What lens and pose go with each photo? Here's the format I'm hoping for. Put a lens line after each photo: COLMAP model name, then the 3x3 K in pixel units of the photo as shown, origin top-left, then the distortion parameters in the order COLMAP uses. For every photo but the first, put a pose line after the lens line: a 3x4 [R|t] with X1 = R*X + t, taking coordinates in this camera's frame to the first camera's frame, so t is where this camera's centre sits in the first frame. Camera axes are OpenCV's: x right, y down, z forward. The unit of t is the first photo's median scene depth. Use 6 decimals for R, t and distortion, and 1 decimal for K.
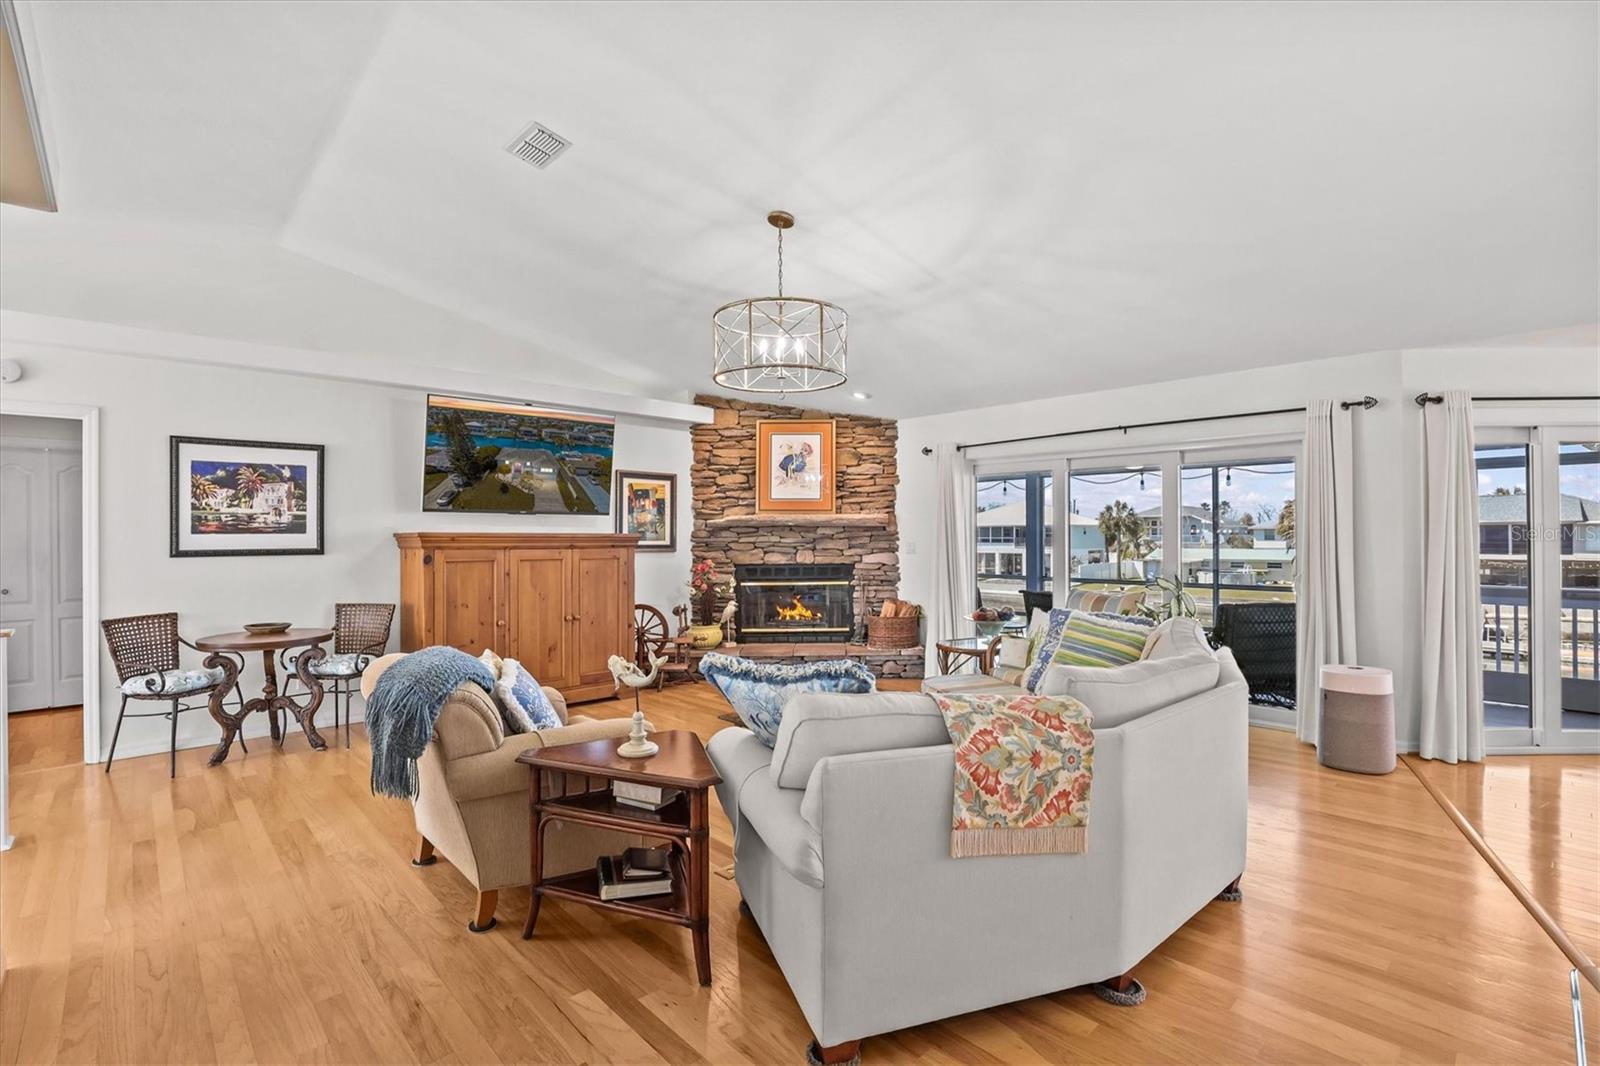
lens RADIAL K [[733.9, 0, 800.0], [0, 733.9, 533.0], [0, 0, 1]] dist [-0.020027, 0.000101]
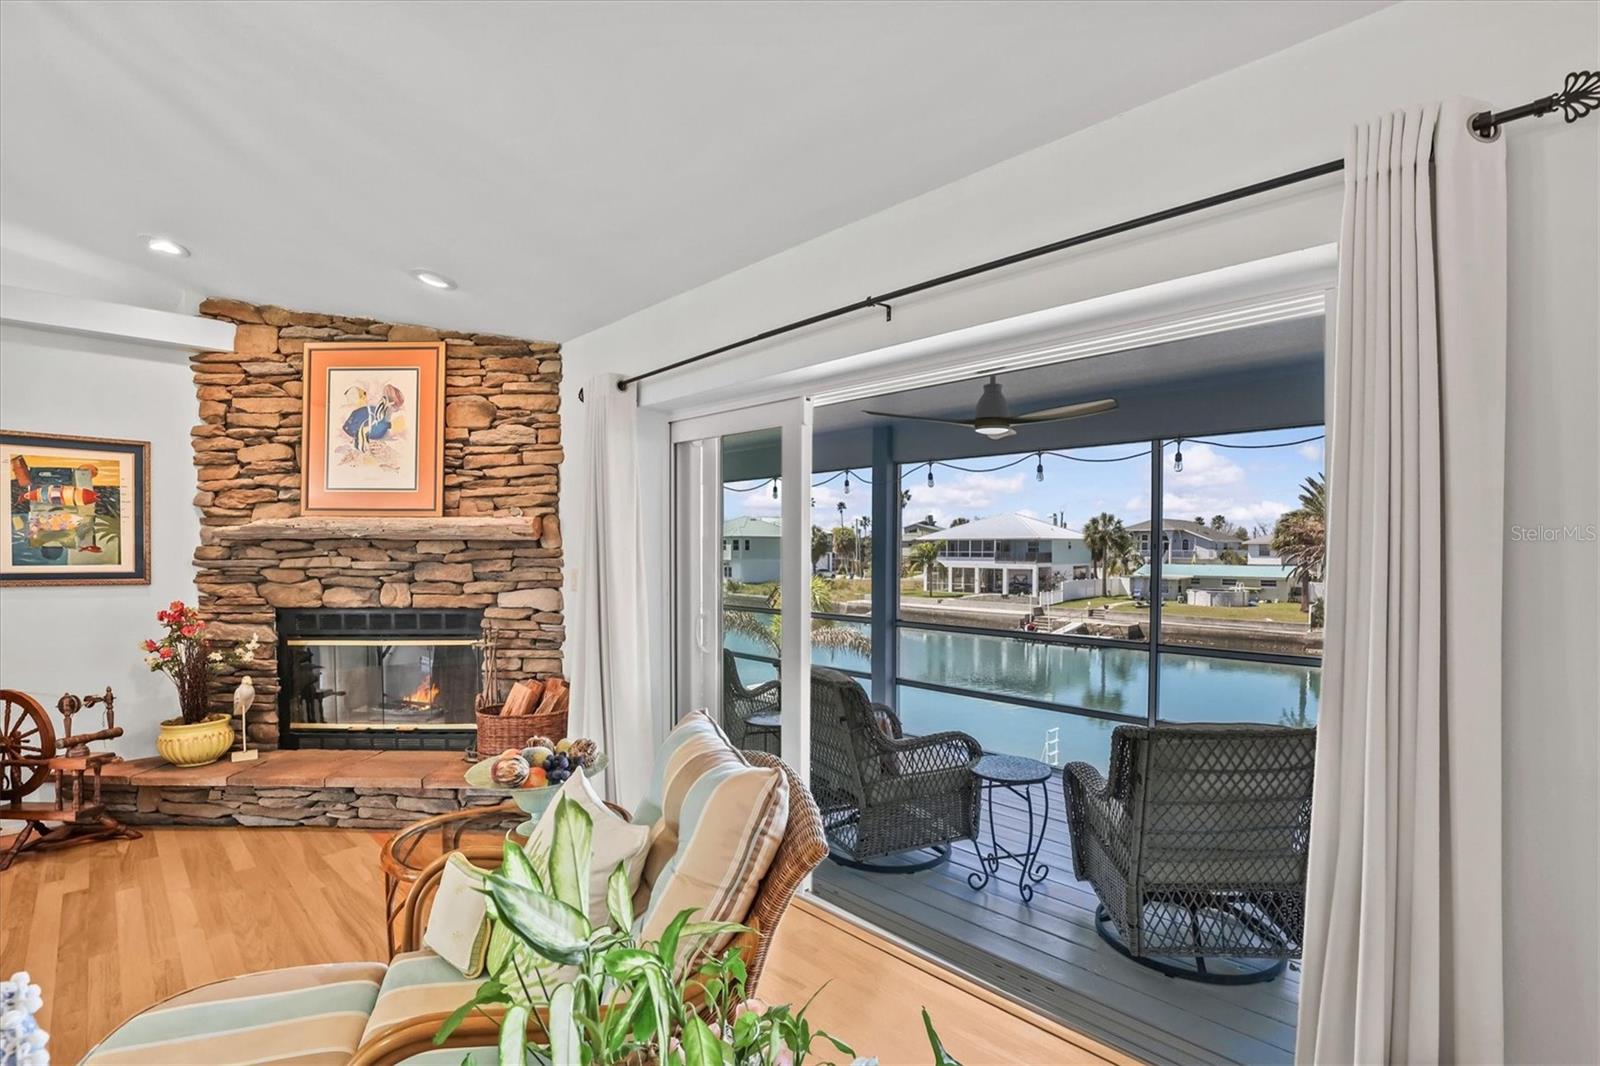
lens RADIAL K [[739.8, 0, 796.6], [0, 739.8, 565.5], [0, 0, 1]] dist [-0.019216, 0.000518]
pose [[0.999969, 0.005986, 0.005020, 0.304942], [-0.006123, 0.999600, 0.027599, -0.006614], [-0.004853, -0.027628, 0.999606, 0.451395]]
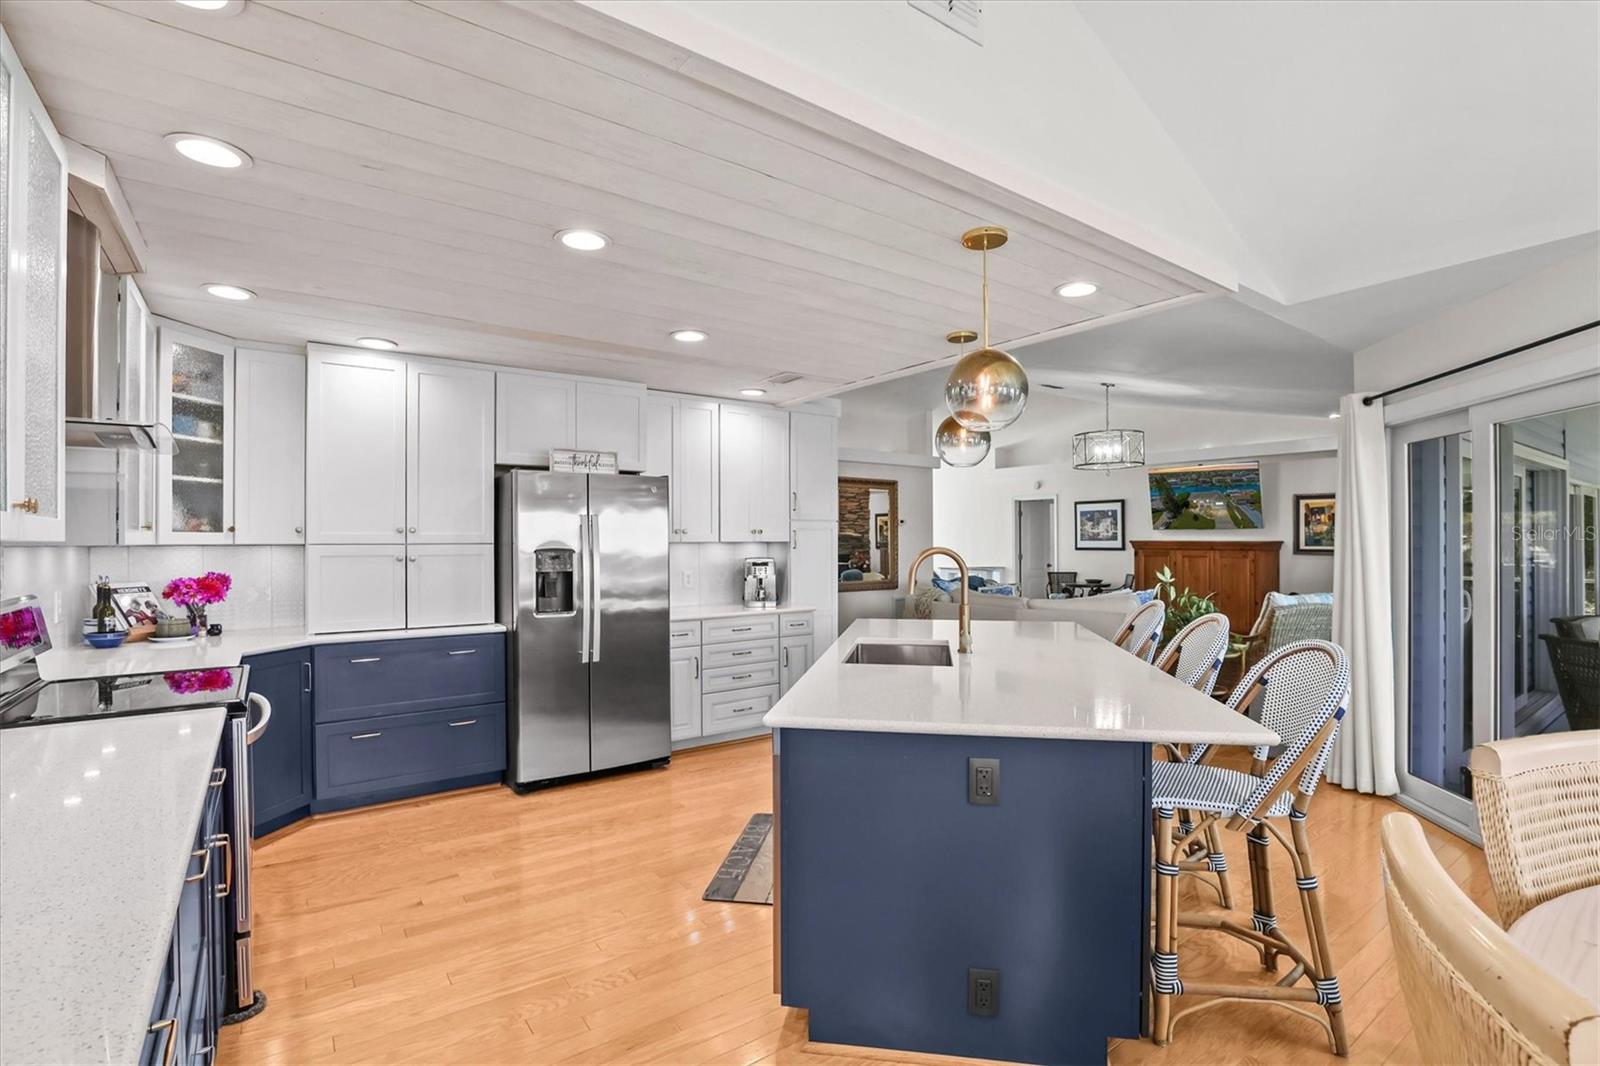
lens RADIAL K [[728.1, 0, 800.0], [0, 728.1, 533.0], [0, 0, 1]] dist [-0.052506, 0.000140]
pose [[-0.116371, -0.005235, -0.993192, 1.102086], [0.006046, 0.999964, -0.005979, -0.010599], [0.993187, -0.006701, -0.116335, 0.214893]]
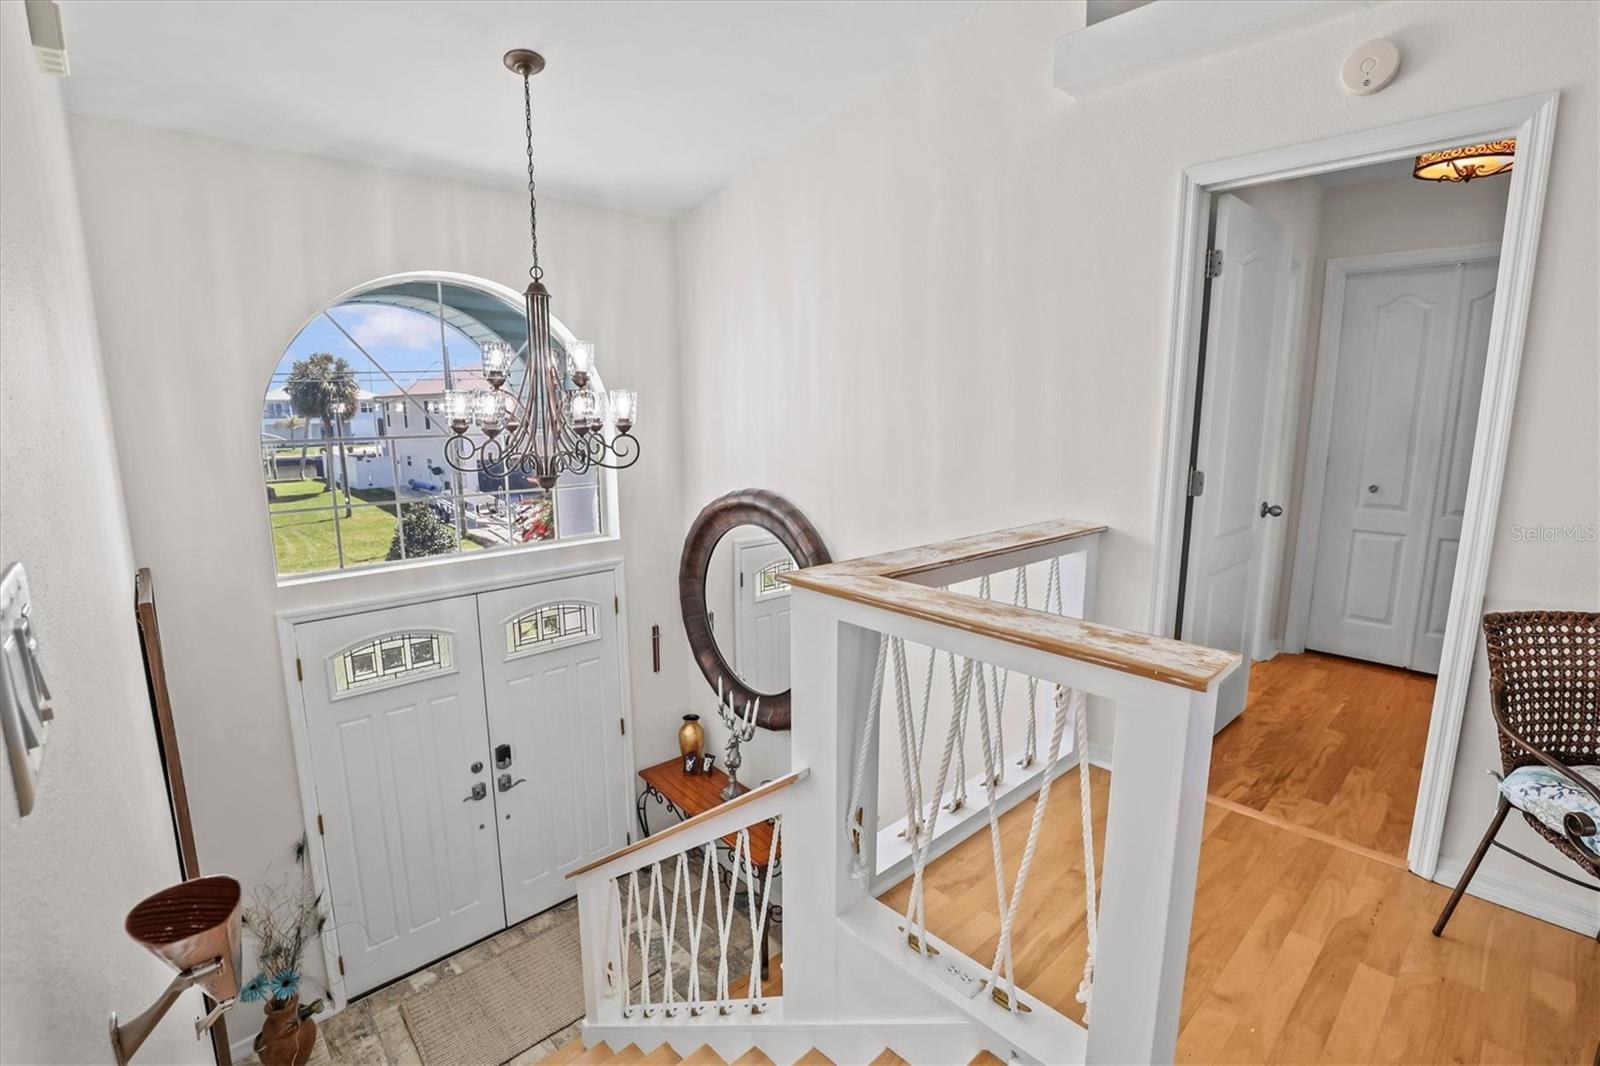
lens RADIAL K [[726.5, 0, 800.0], [0, 726.5, 533.0], [0, 0, 1]] dist [-0.026734, 0.000455]
pose [[-0.000227, 0.174478, -0.984661, -0.324279], [0.006948, 0.984638, 0.174472, -0.000089], [0.999976, -0.006802, -0.001436, 0.341236]]
